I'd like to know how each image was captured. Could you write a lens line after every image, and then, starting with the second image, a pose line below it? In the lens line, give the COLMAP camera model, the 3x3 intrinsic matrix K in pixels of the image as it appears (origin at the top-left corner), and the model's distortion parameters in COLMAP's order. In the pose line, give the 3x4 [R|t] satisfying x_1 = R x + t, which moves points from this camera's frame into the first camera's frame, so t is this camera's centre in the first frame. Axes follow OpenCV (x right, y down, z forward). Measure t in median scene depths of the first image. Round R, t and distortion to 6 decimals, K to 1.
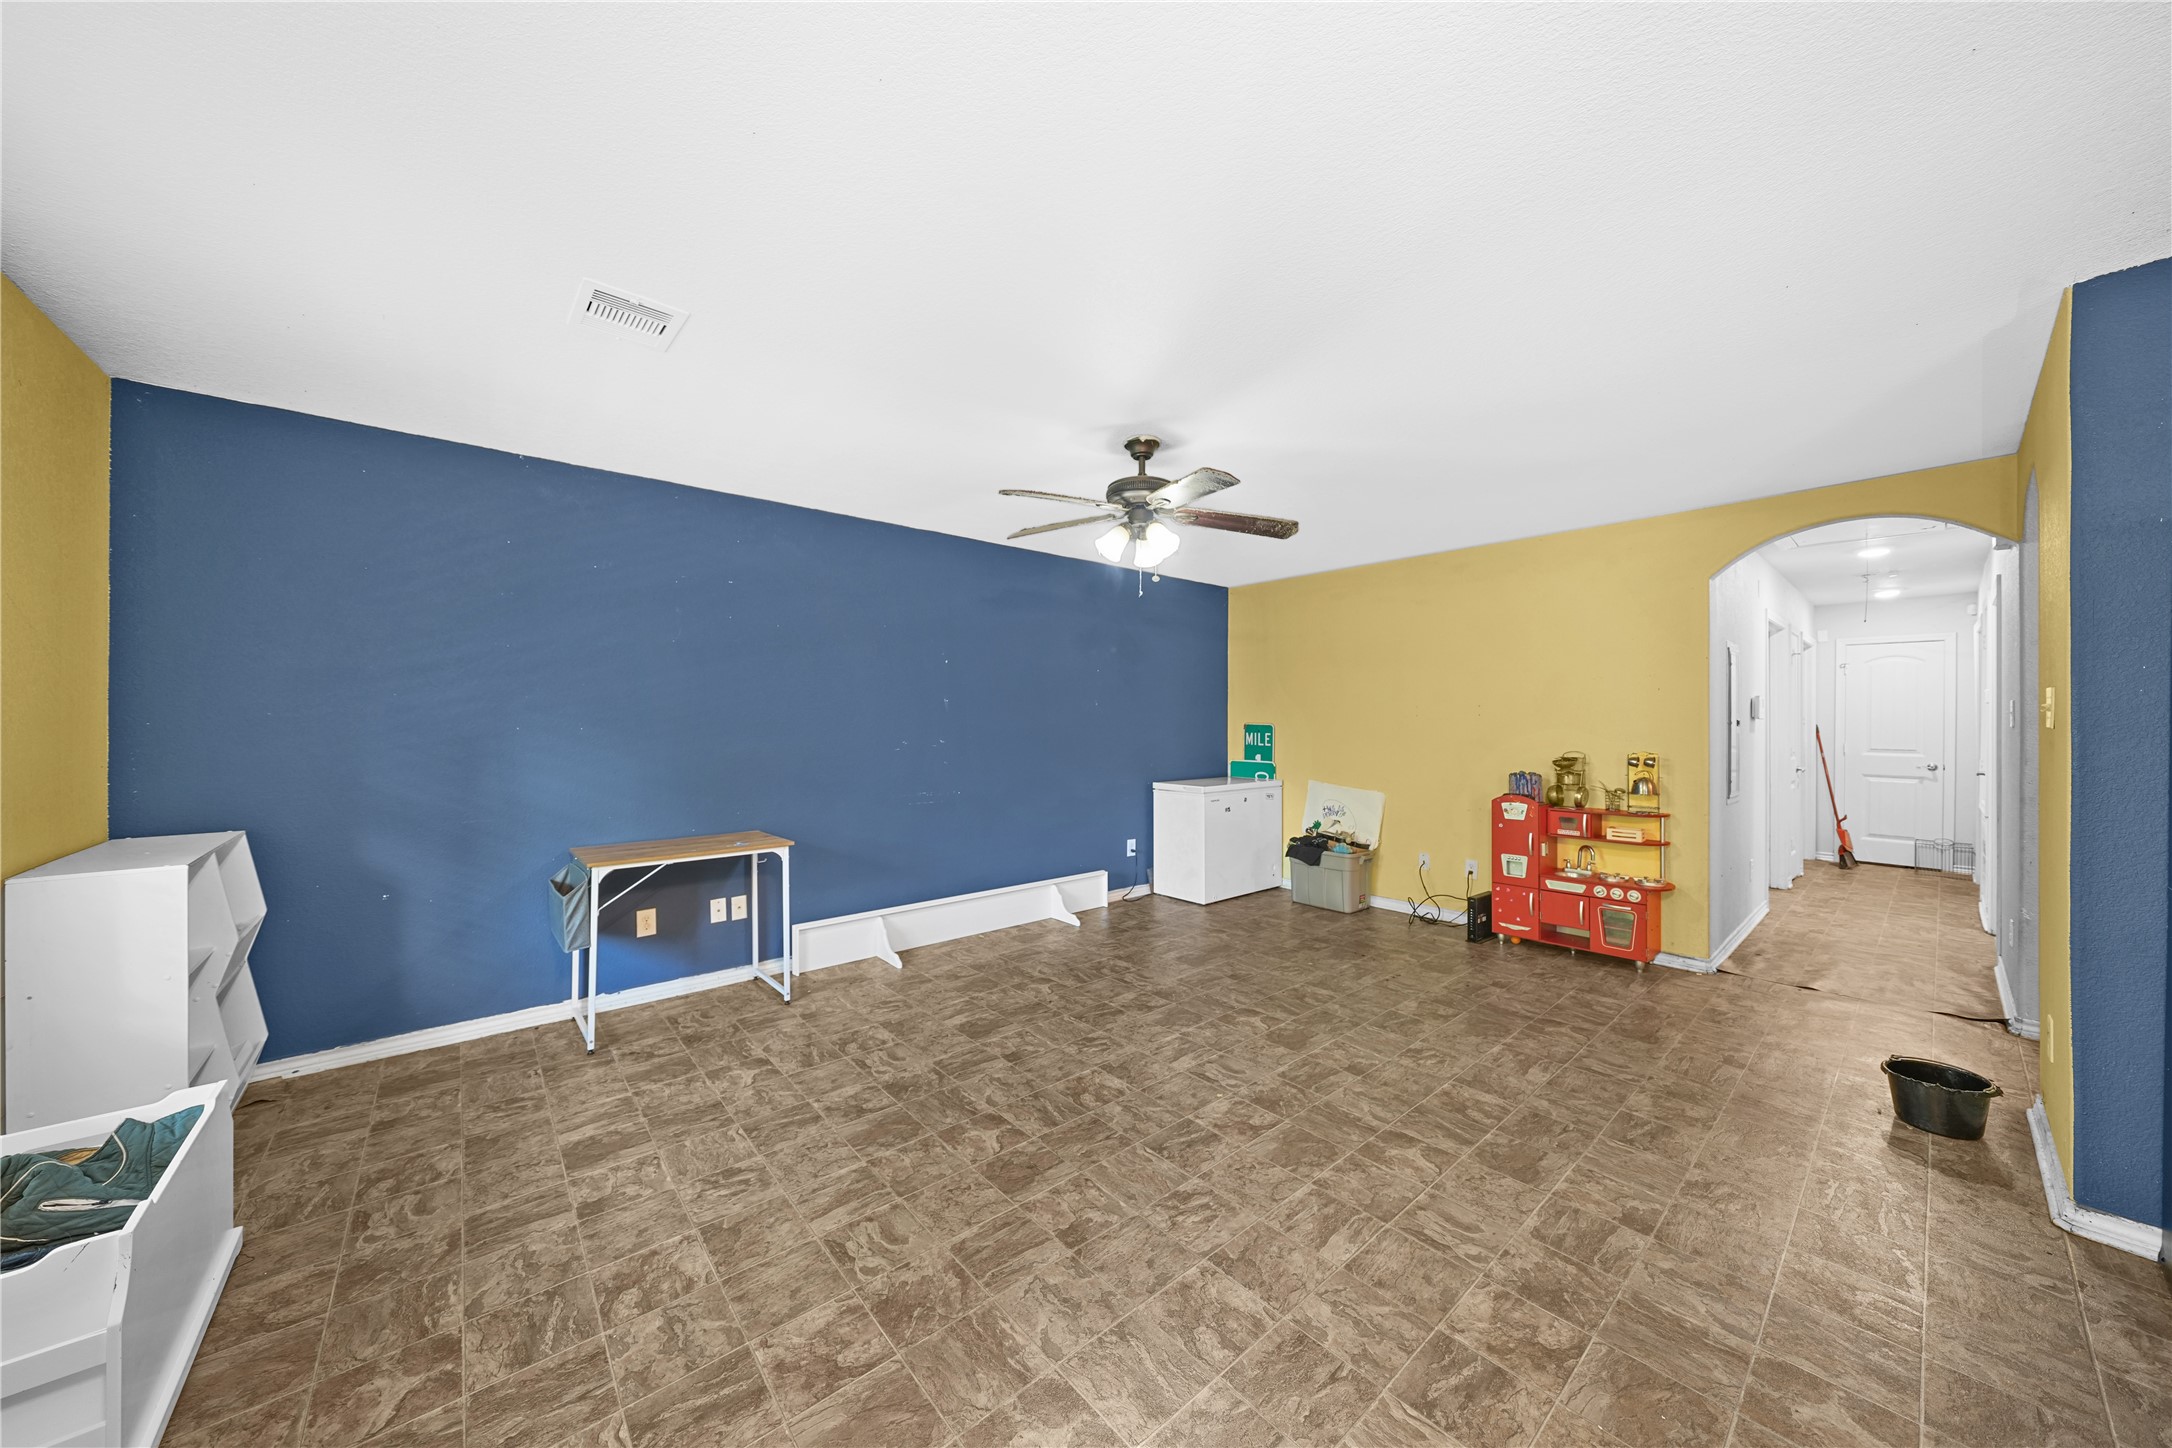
lens RADIAL K [[727.8, 0, 1067.1], [0, 727.8, 724.2], [0, 0, 1]] dist [-0.012597, 0.000055]
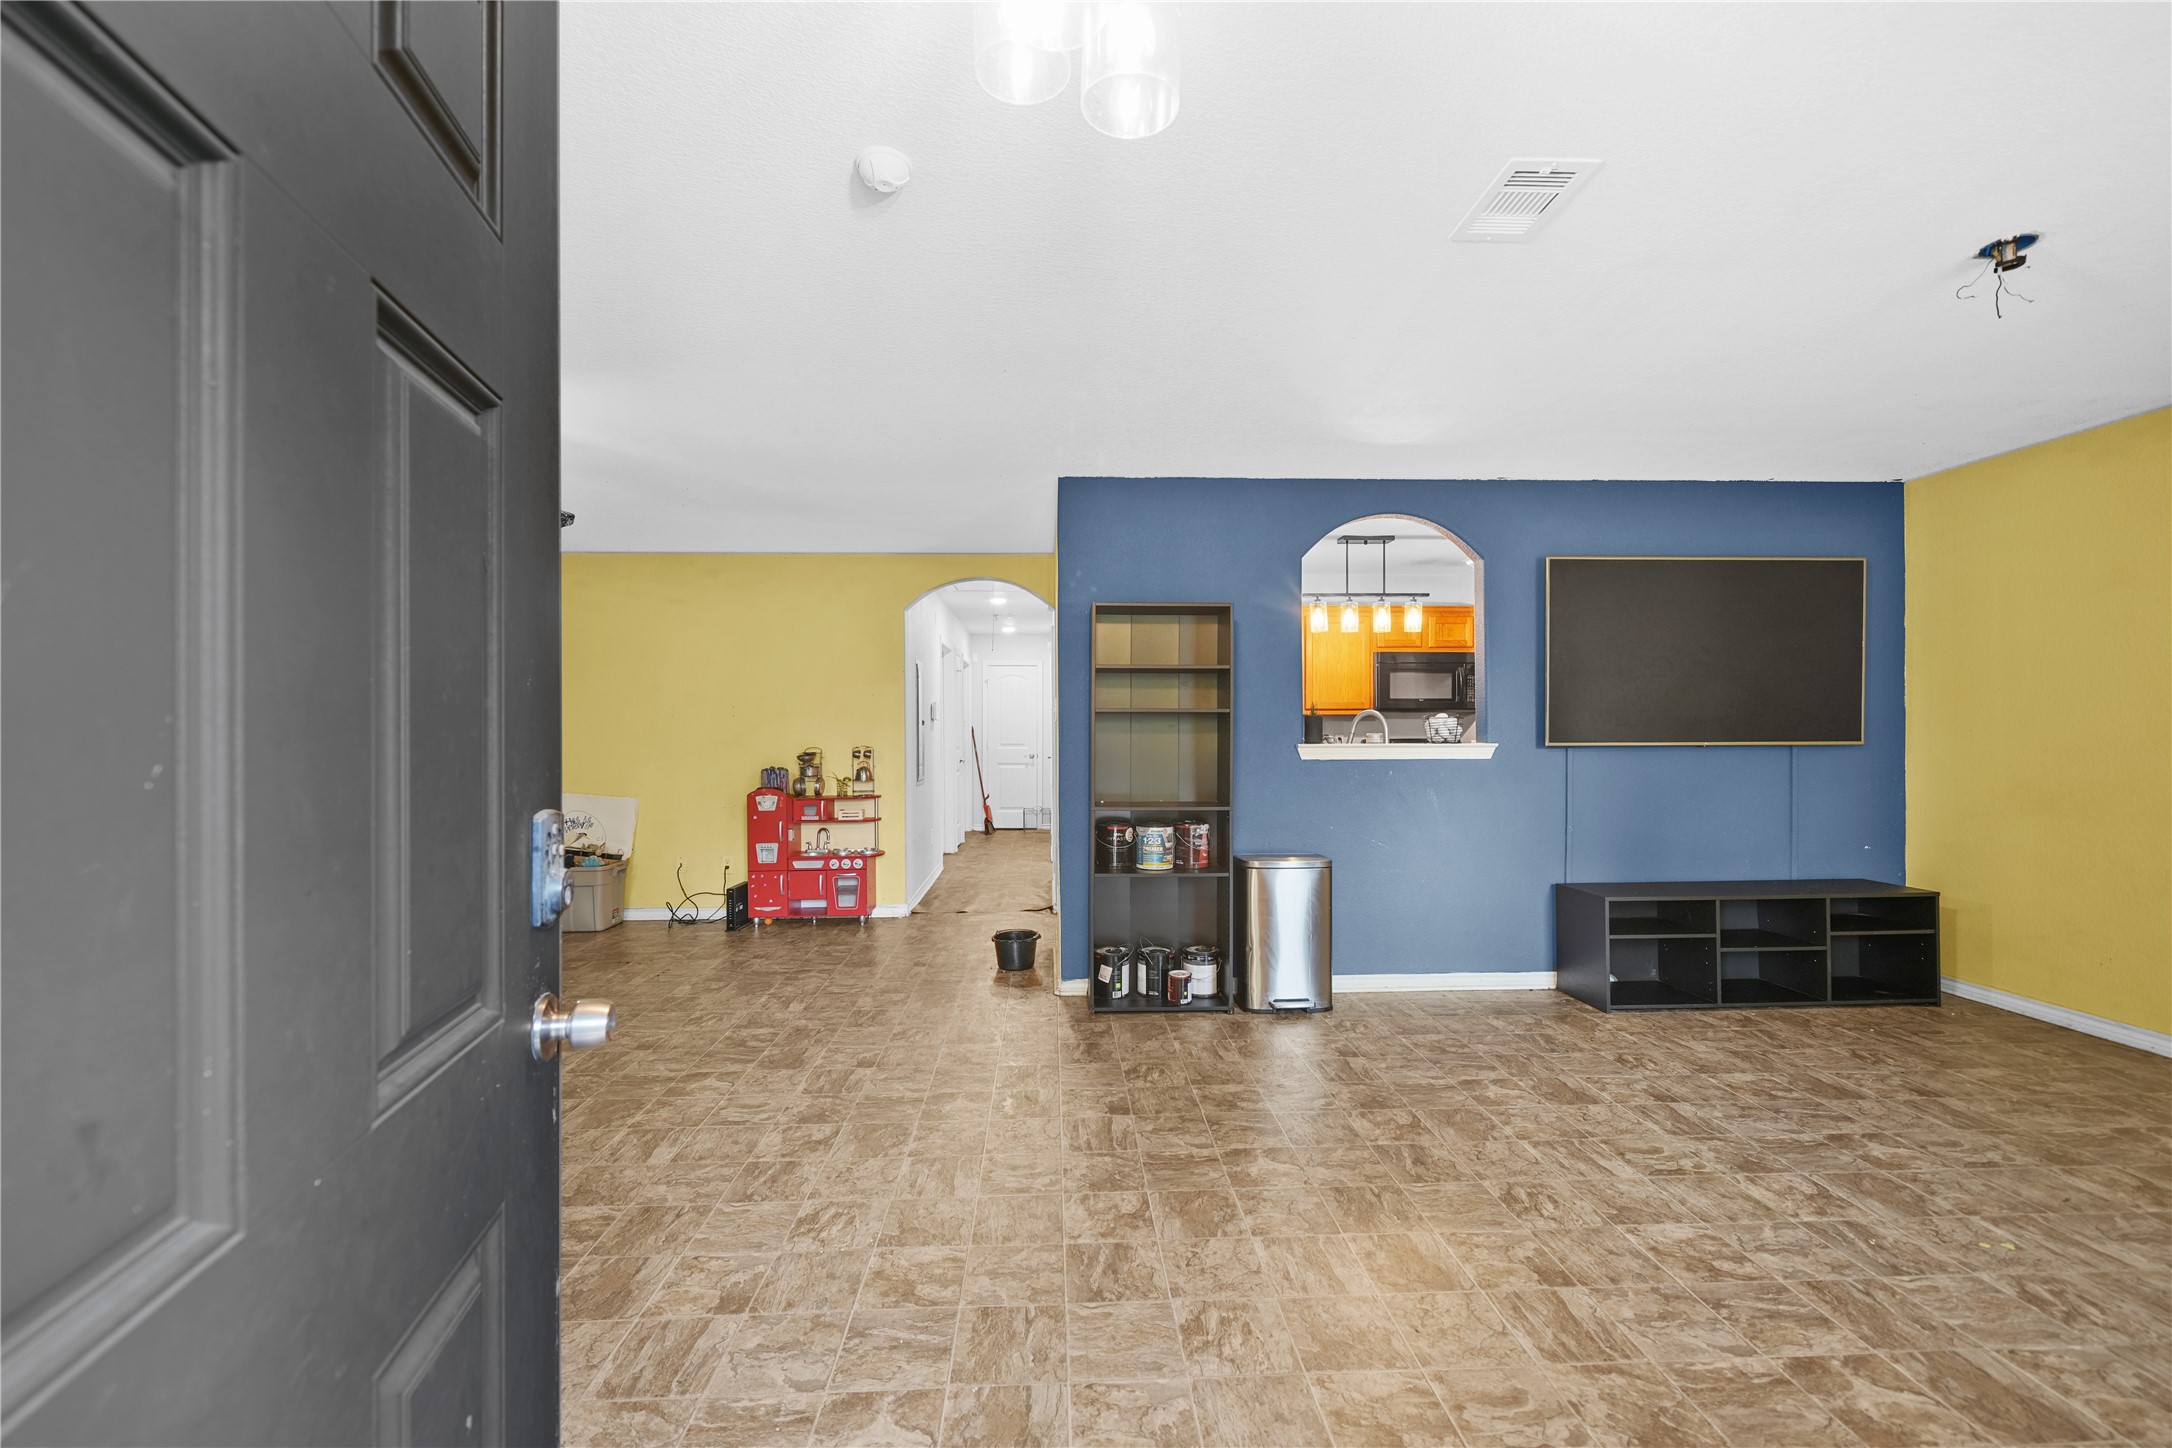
lens RADIAL K [[866.7, 0, 1086.0], [0, 866.7, 724.0], [0, 0, 1]] dist [0.026200, 0.000174]
pose [[0.598756, -0.001654, 0.800930, -0.158207], [0.009473, 0.999943, -0.005016, 0.012435], [-0.800876, 0.010591, 0.598737, -0.189473]]
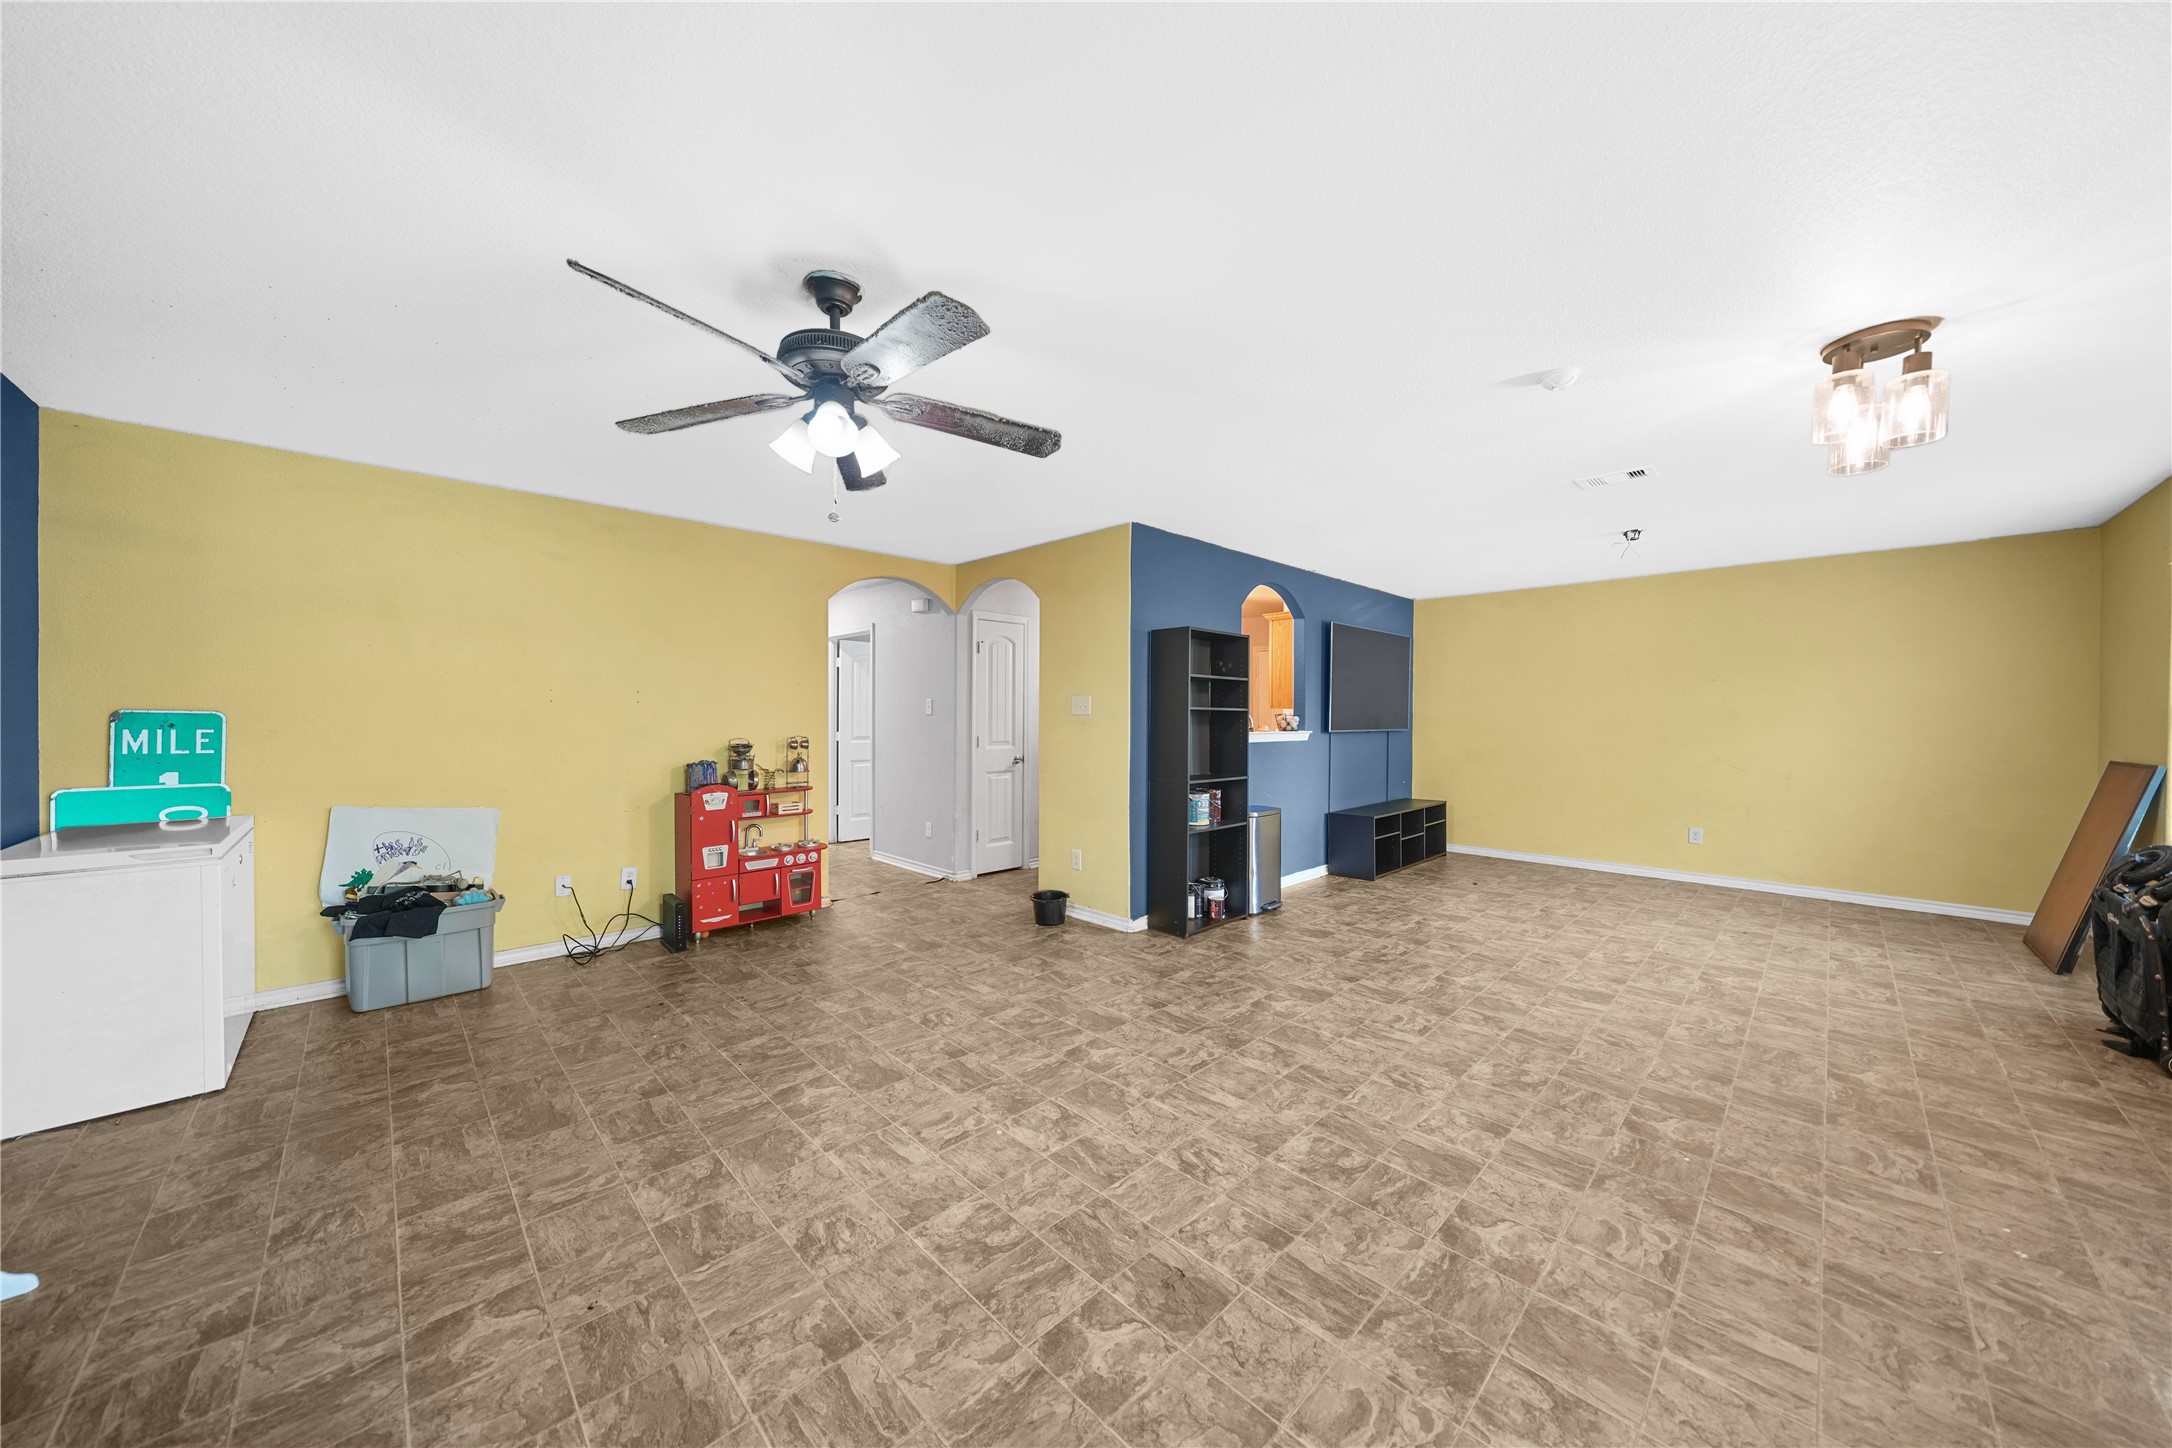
lens RADIAL K [[743.0, 0, 1077.3], [0, 743.0, 737.7], [0, 0, 1]] dist [-0.014755, 0.002651]
pose [[-0.079460, -0.036276, 0.996178, -0.450070], [-0.002327, 0.999342, 0.036206, -0.003638], [-0.996835, 0.000559, -0.079492, 0.641856]]
